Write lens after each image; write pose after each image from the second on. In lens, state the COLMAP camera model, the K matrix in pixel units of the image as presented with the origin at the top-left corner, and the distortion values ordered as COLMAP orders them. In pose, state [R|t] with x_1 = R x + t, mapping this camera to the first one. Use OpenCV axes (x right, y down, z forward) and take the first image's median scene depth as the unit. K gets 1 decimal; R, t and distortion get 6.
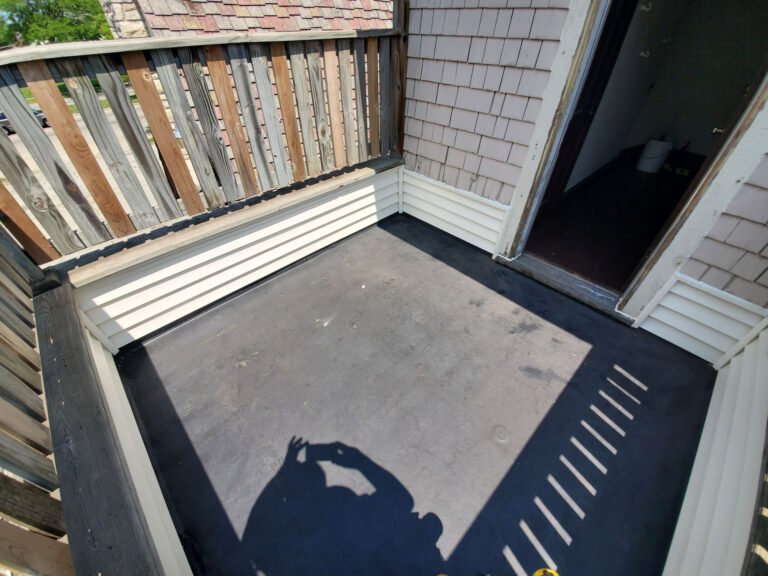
lens RADIAL K [[303.6, 0, 387.1], [0, 303.6, 290.7], [0, 0, 1]] dist [0.000418, -0.011669]
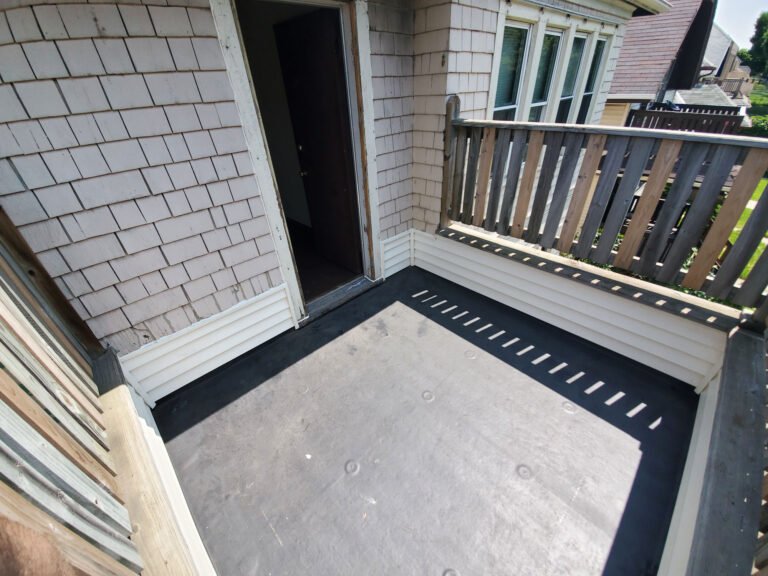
lens RADIAL K [[297.2, 0, 384.0], [0, 297.2, 288.0], [0, 0, 1]] dist [-0.019907, -0.000052]
pose [[-0.005828, -0.563977, 0.825770, -0.482675], [0.688693, 0.596465, 0.412228, -0.470461], [-0.725030, 0.571104, 0.384931, 0.368263]]
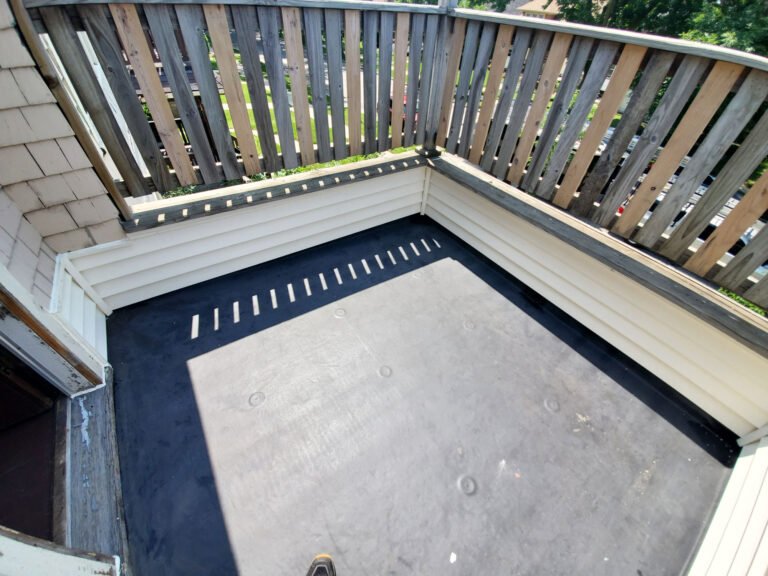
lens RADIAL K [[305.2, 0, 383.2], [0, 305.2, 289.2], [0, 0, 1]] dist [0.001188, -0.011317]
pose [[-0.984372, -0.158615, 0.076505, 0.071488], [0.060136, 0.105553, 0.992594, -0.600057], [-0.165516, 0.981682, -0.094365, 0.684484]]
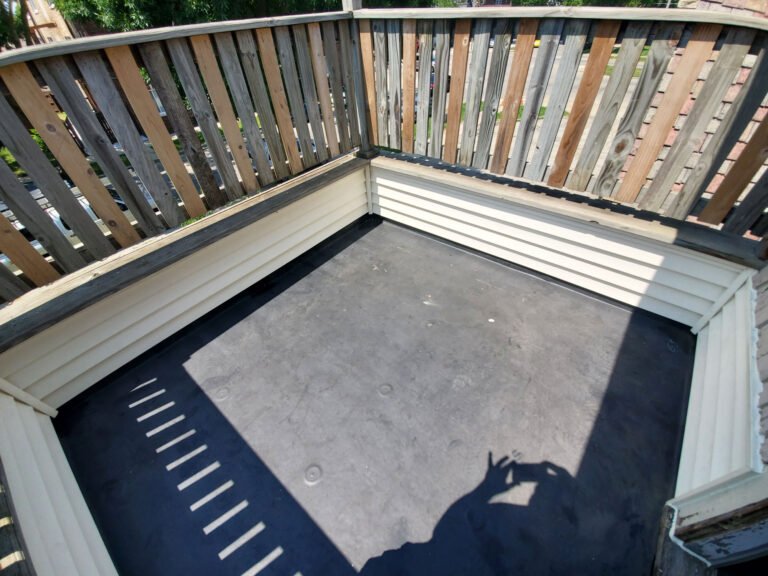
lens RADIAL K [[303.6, 0, 387.1], [0, 303.6, 290.7], [0, 0, 1]] dist [0.000418, -0.011669]
pose [[0.124003, 0.681066, -0.721646, 0.473212], [-0.622066, 0.619961, 0.478207, -0.309548], [0.773082, 0.389612, 0.500546, 0.345421]]
